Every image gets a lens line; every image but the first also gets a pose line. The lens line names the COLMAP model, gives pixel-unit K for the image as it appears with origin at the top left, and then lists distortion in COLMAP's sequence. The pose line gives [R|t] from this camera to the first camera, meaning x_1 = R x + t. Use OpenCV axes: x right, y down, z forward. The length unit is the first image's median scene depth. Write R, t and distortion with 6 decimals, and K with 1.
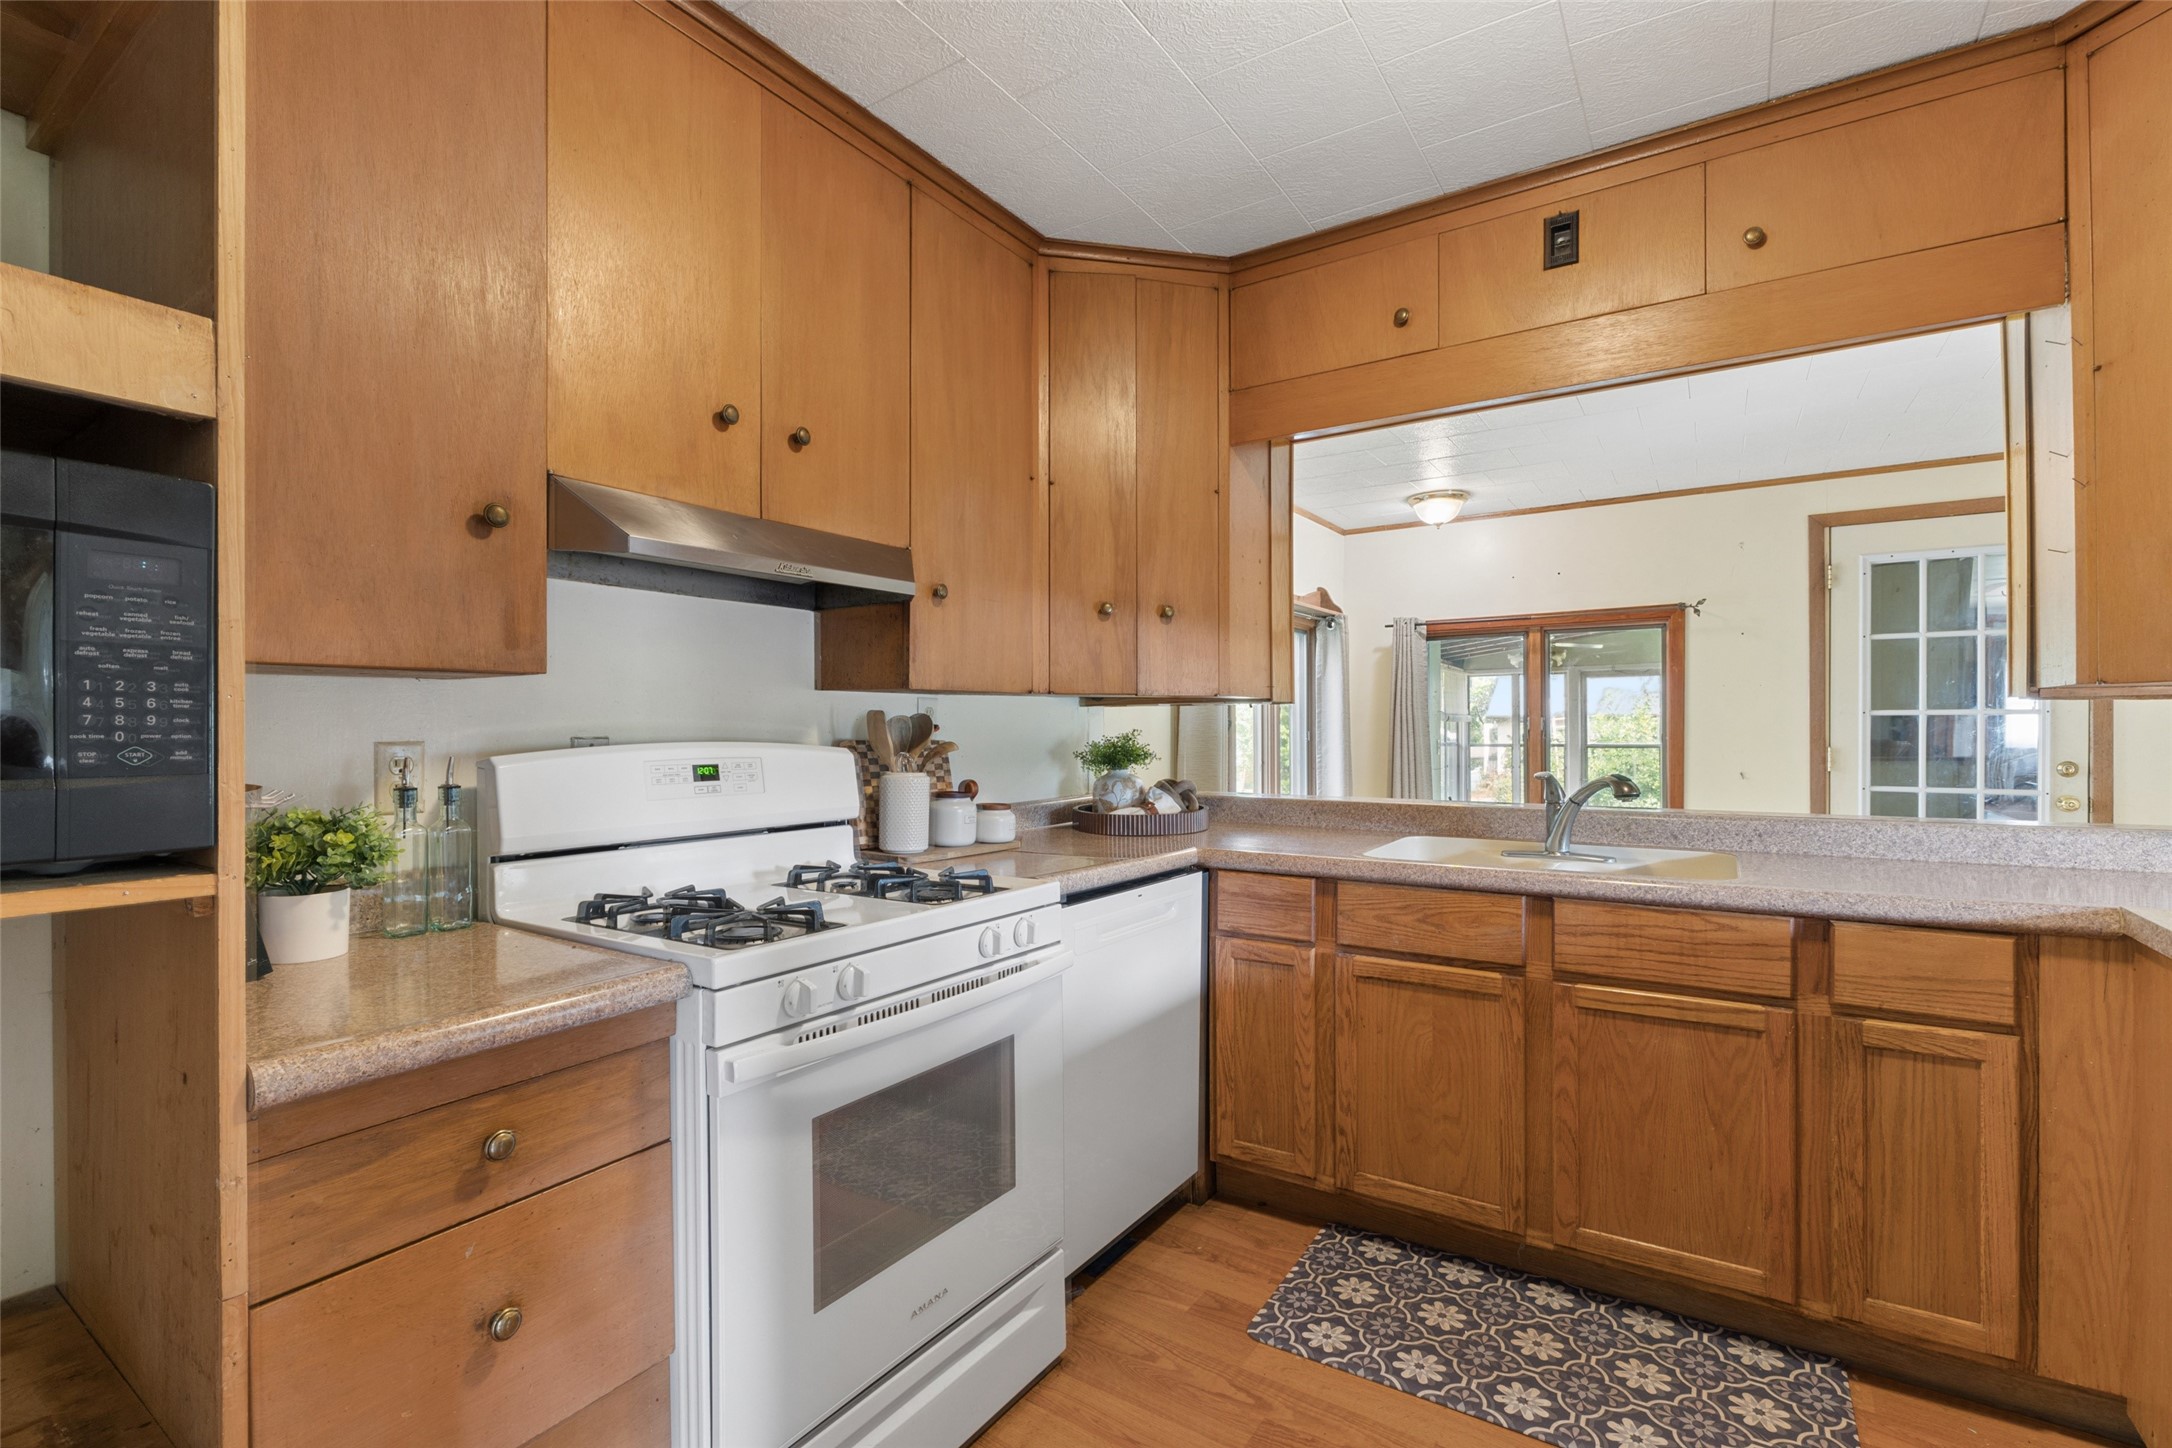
lens RADIAL K [[964.5, 0, 1066.5], [0, 964.5, 730.1], [0, 0, 1]] dist [-0.009355, -0.000001]
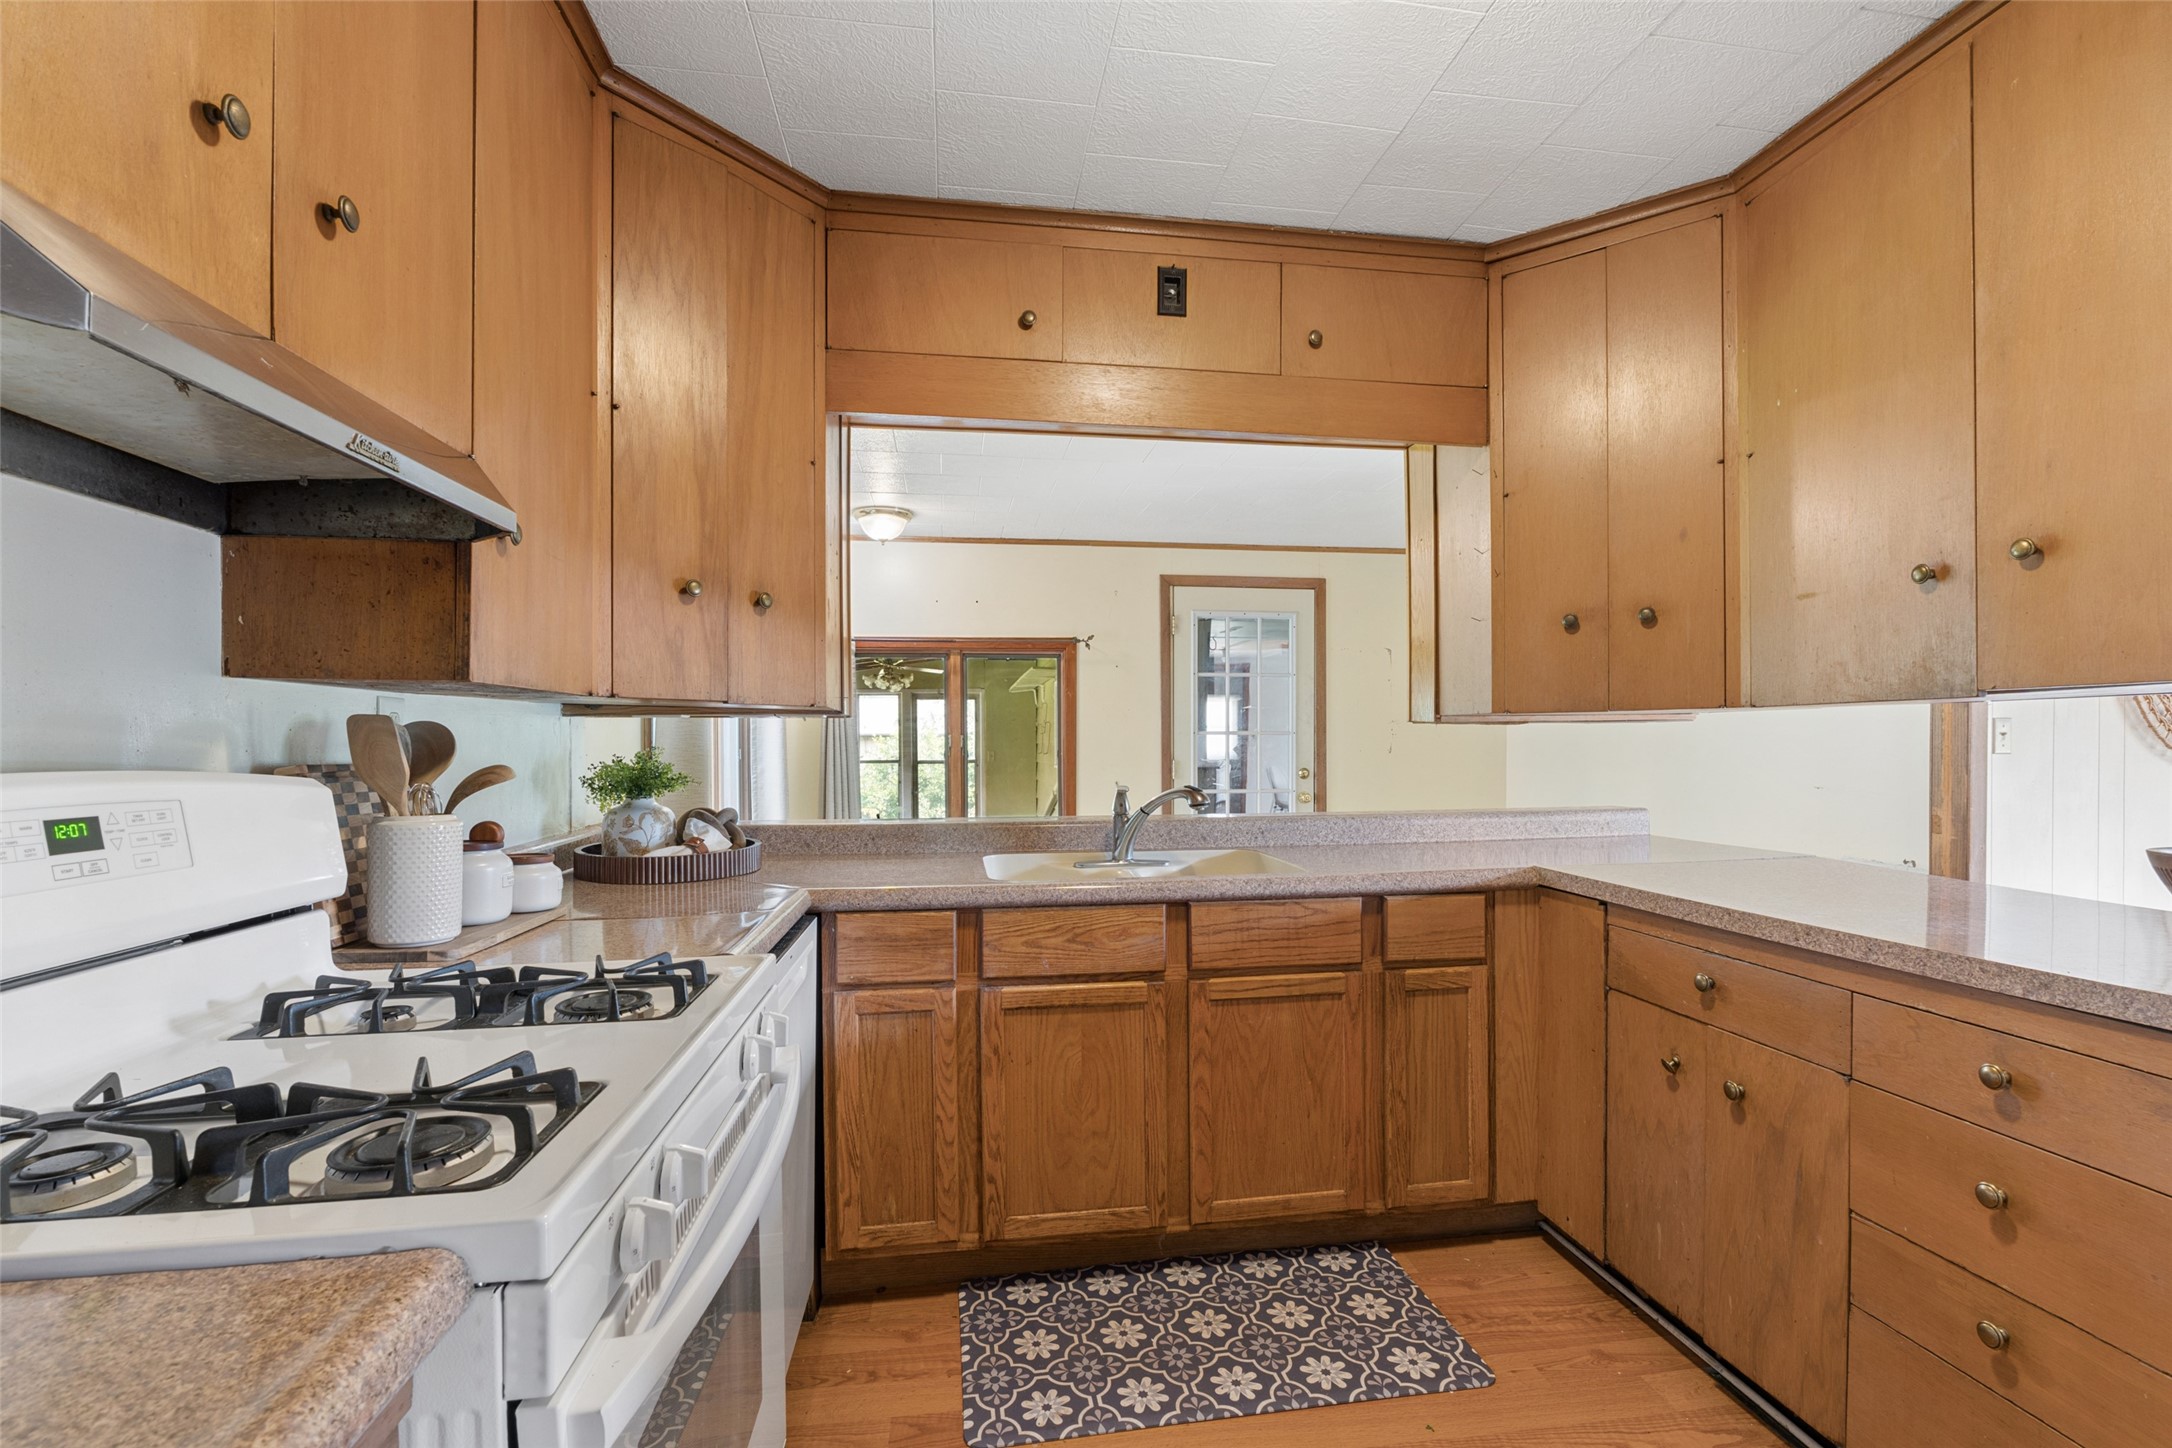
lens RADIAL K [[964.5, 0, 1096.9], [0, 964.5, 748.8], [0, 0, 1]] dist [-0.009355, -0.000001]
pose [[0.736953, -0.002858, 0.675938, -0.268393], [0.002208, 0.999996, 0.001821, 0.000738], [-0.675940, 0.000151, 0.736957, 0.251512]]
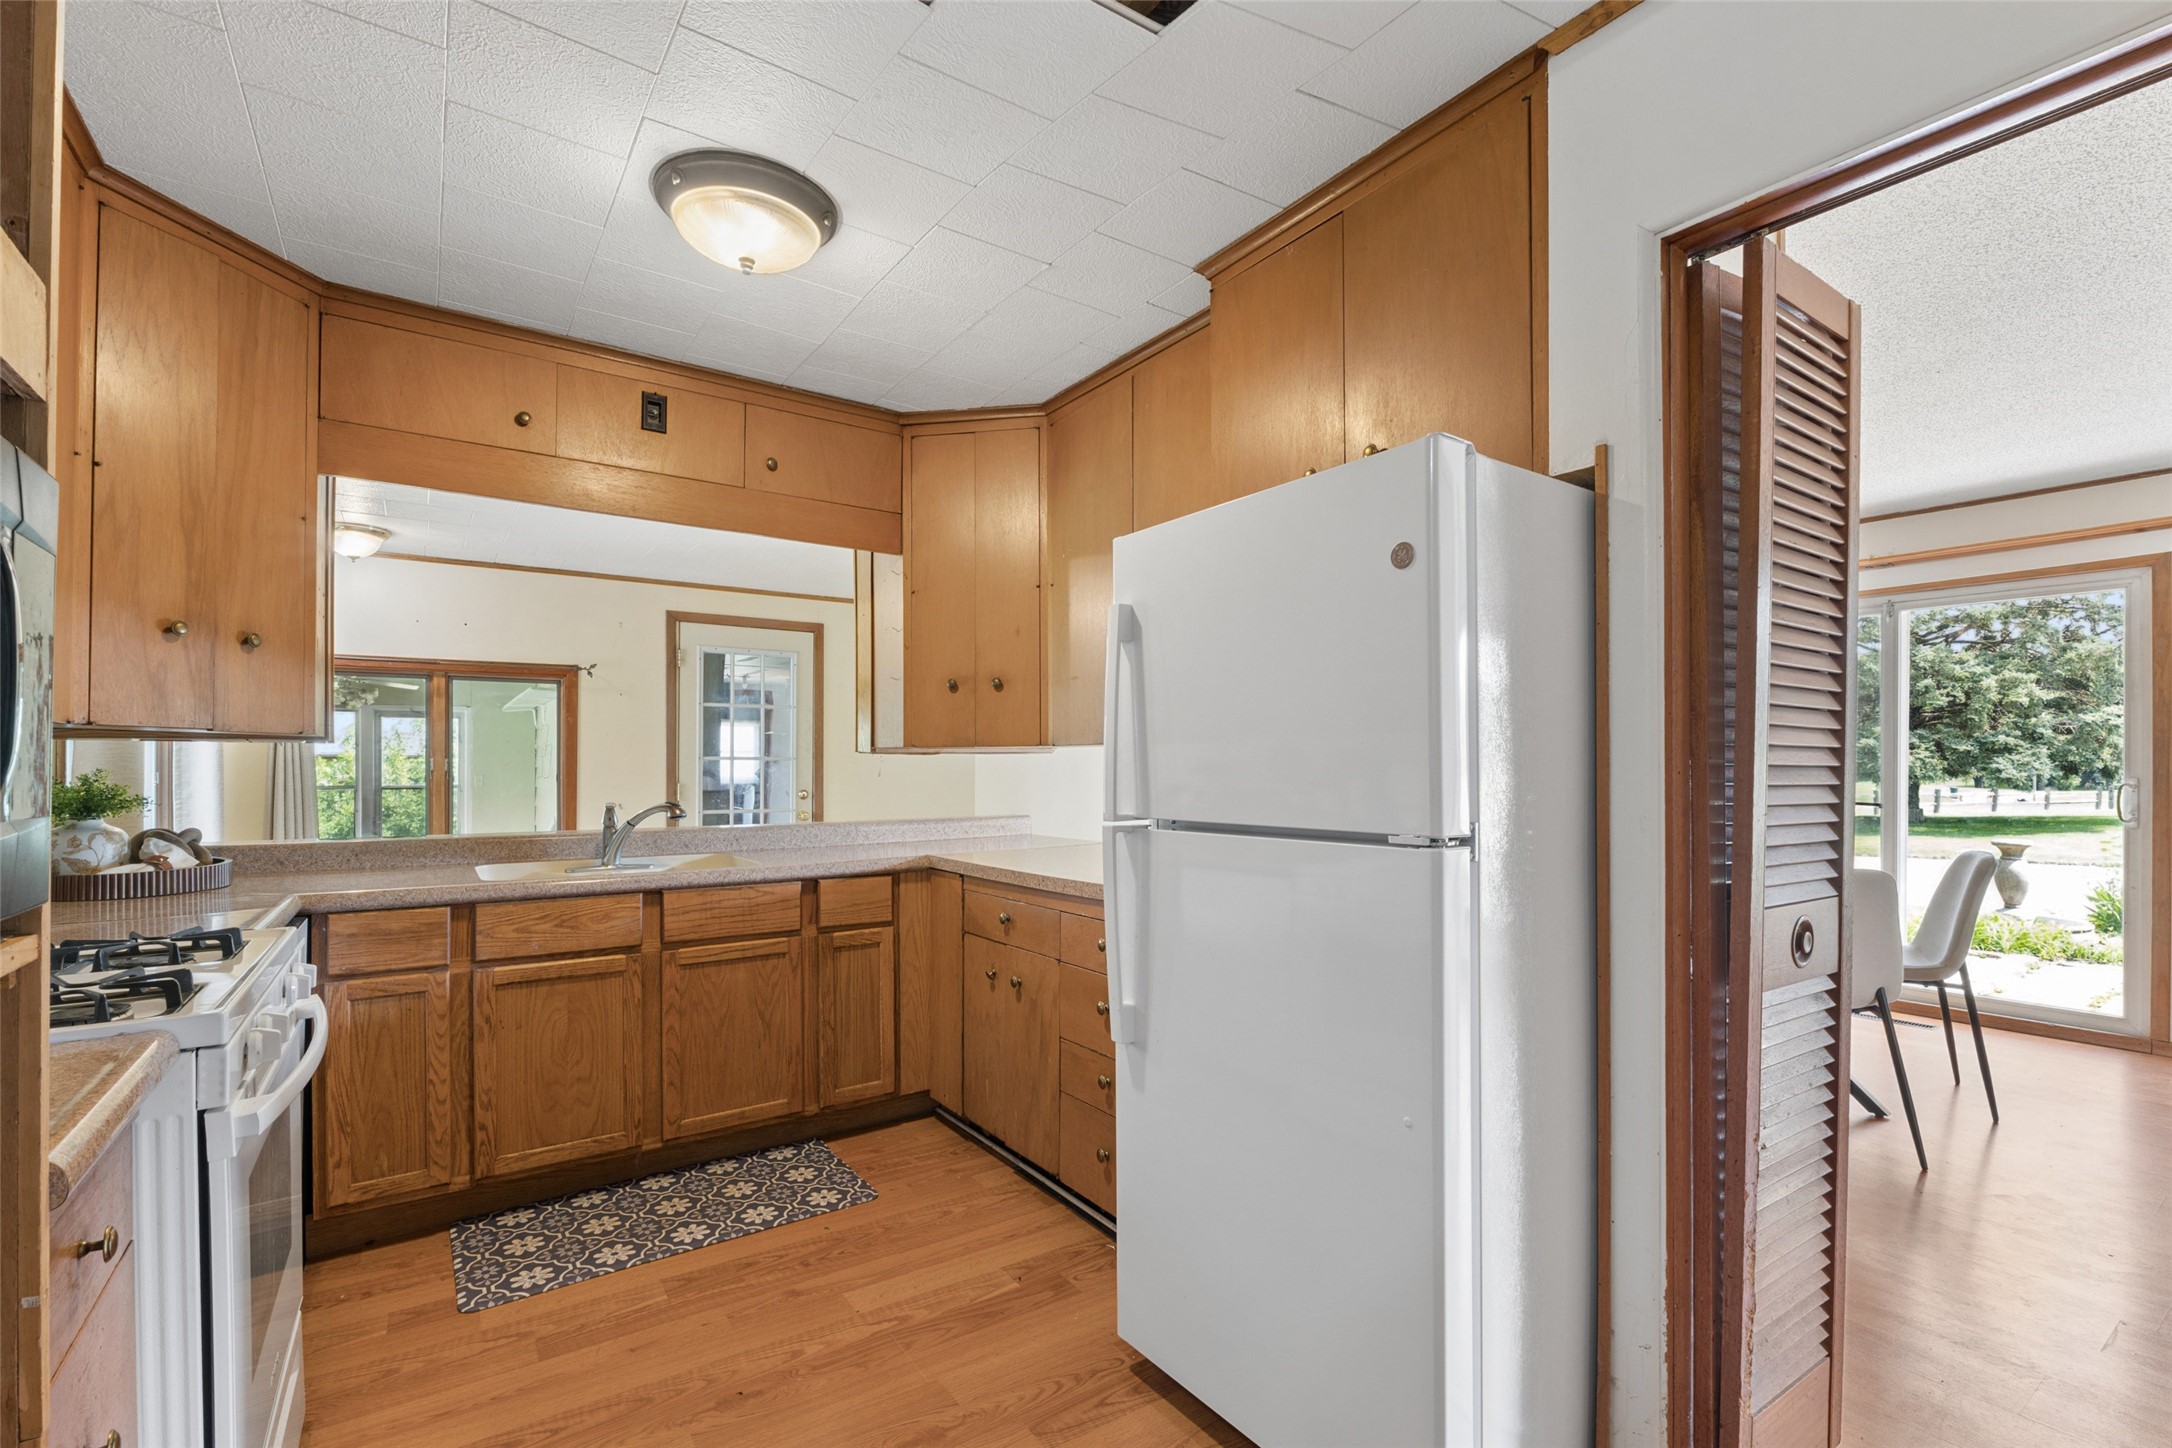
lens RADIAL K [[964.5, 0, 1085.1], [0, 964.5, 760.0], [0, 0, 1]] dist [-0.009355, -0.000001]
pose [[0.364753, 0.010339, 0.931047, -0.513321], [0.000534, 0.999936, -0.011314, 0.001439], [-0.931104, 0.004624, 0.364725, -0.067876]]
